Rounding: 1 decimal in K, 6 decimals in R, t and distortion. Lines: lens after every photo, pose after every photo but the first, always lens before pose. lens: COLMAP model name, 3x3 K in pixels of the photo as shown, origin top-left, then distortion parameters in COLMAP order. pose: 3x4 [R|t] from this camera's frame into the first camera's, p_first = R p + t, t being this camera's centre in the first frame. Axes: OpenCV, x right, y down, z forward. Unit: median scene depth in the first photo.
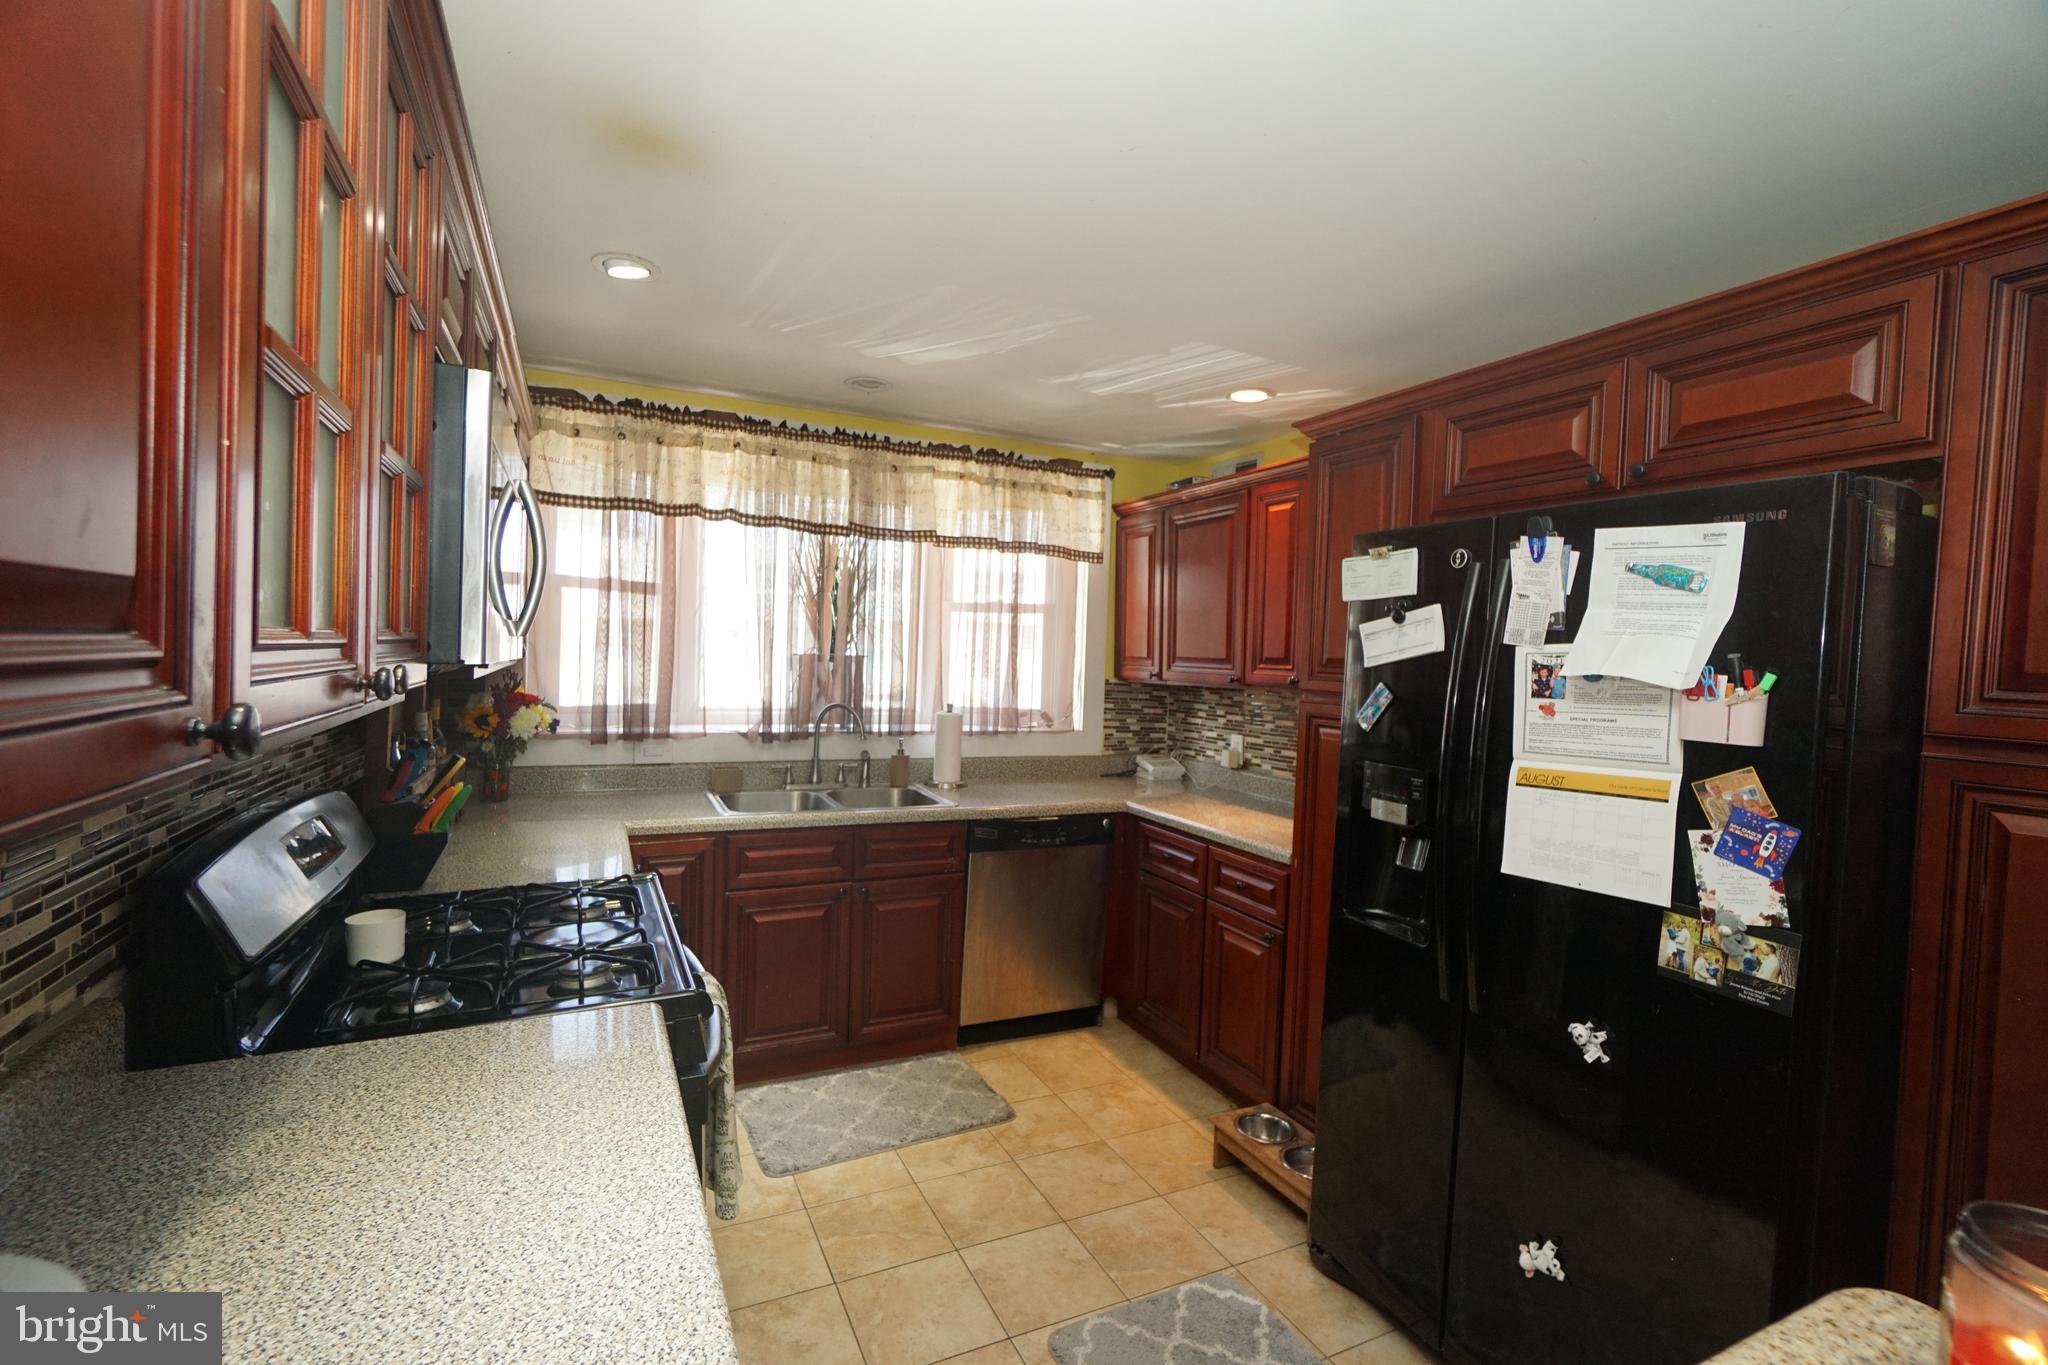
lens RADIAL K [[880.3, 0, 1007.8], [0, 880.3, 681.2], [0, 0, 1]] dist [-0.012500, 0.006376]
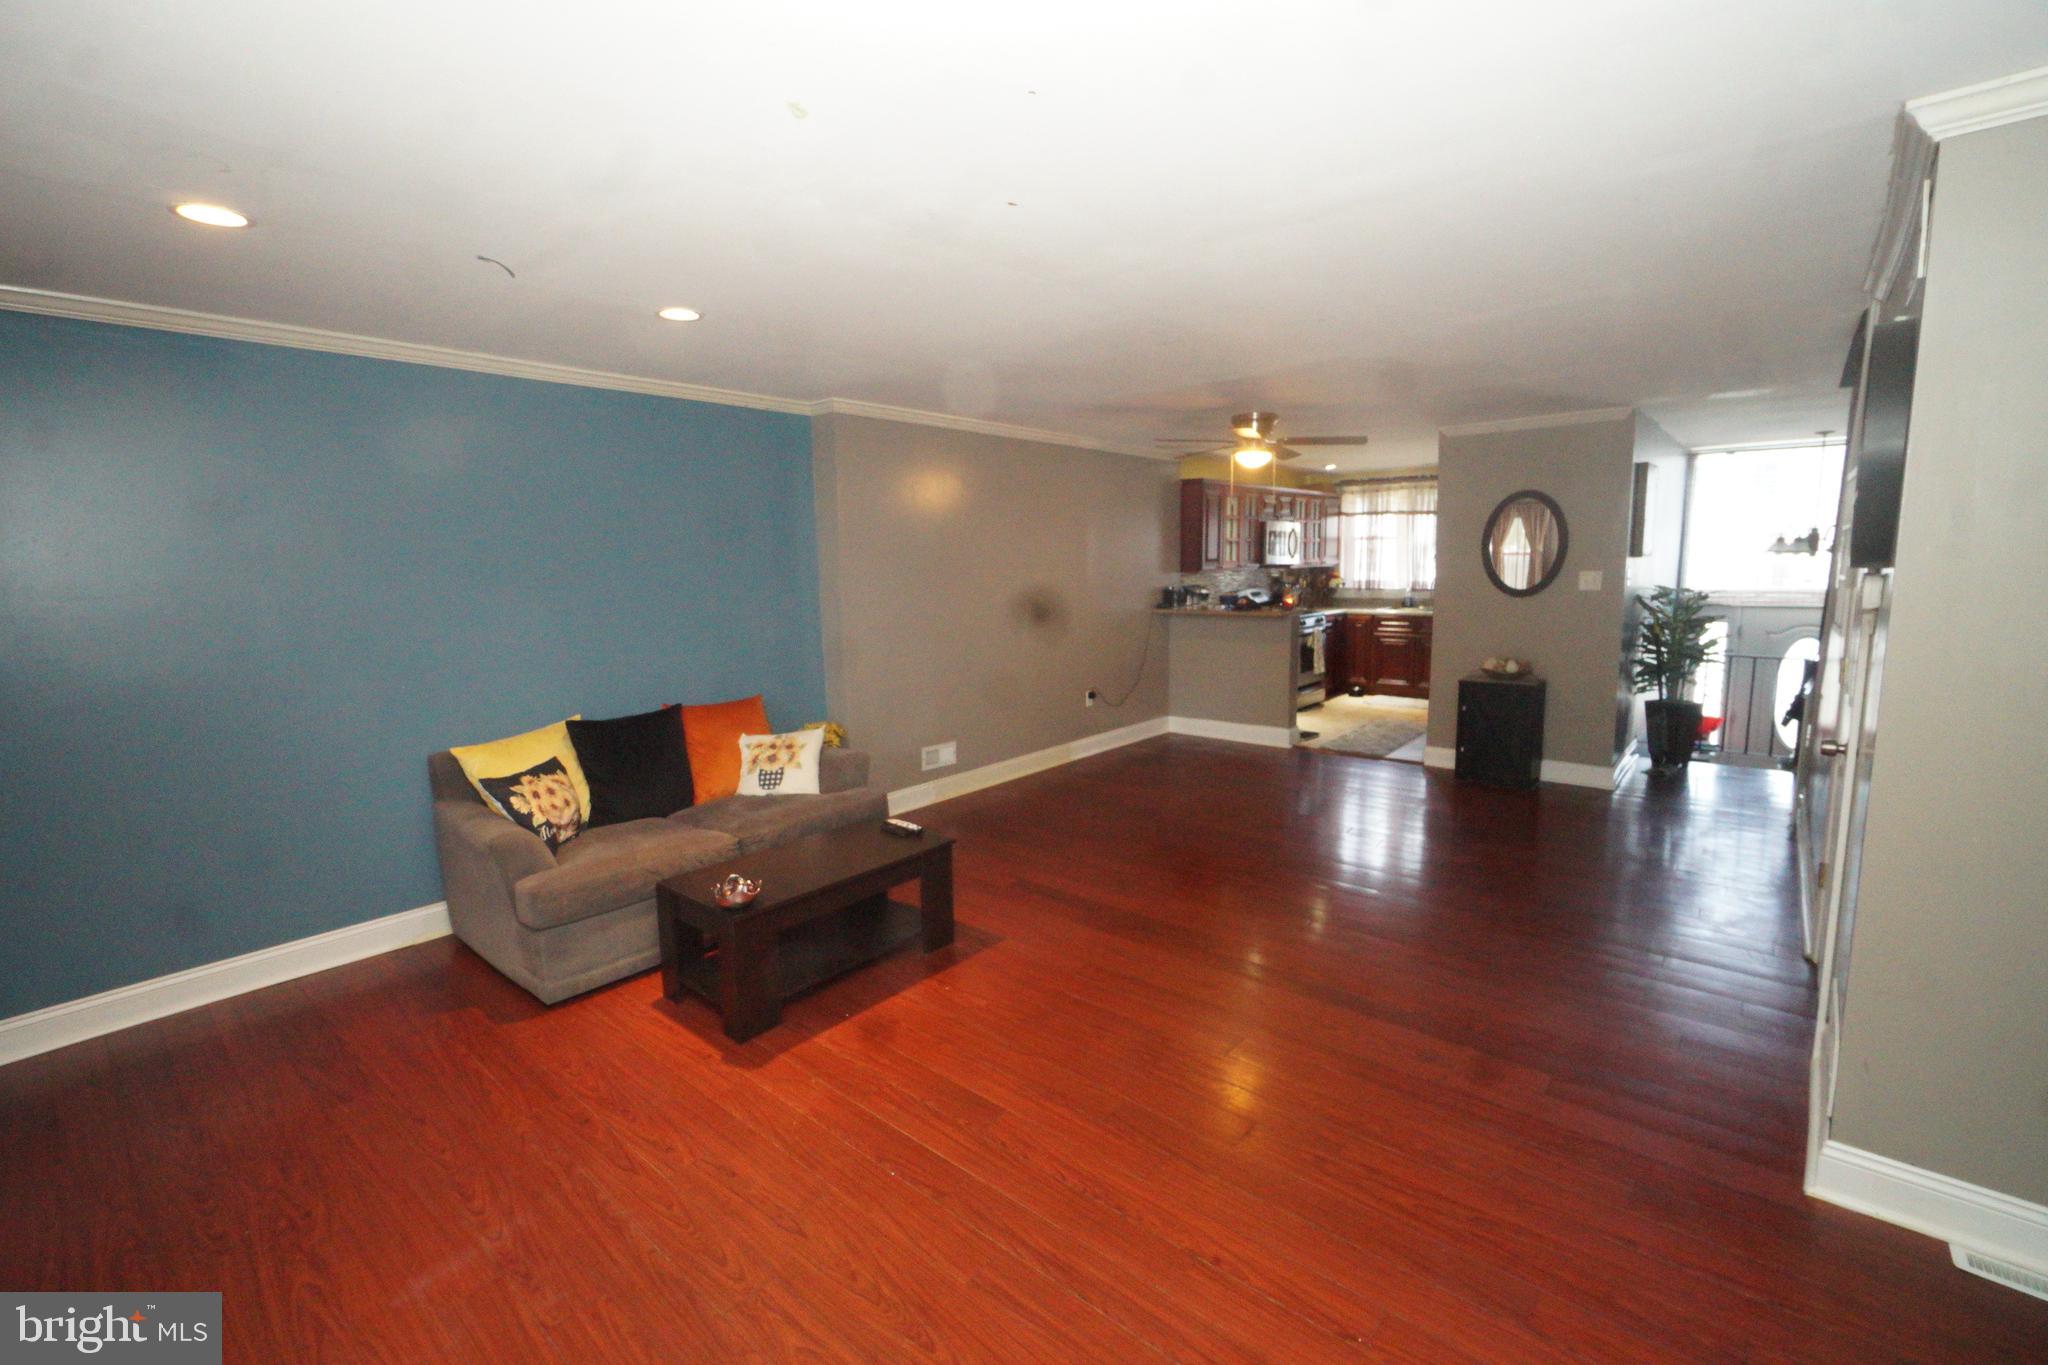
lens RADIAL K [[880.3, 0, 1015.6], [0, 880.3, 670.6], [0, 0, 1]] dist [-0.012500, 0.006376]
pose [[0.404618, 0.071461, -0.911690, 2.012423], [-0.002065, 0.997011, 0.077232, 0.121489], [0.914484, -0.029367, 0.403556, -1.465616]]
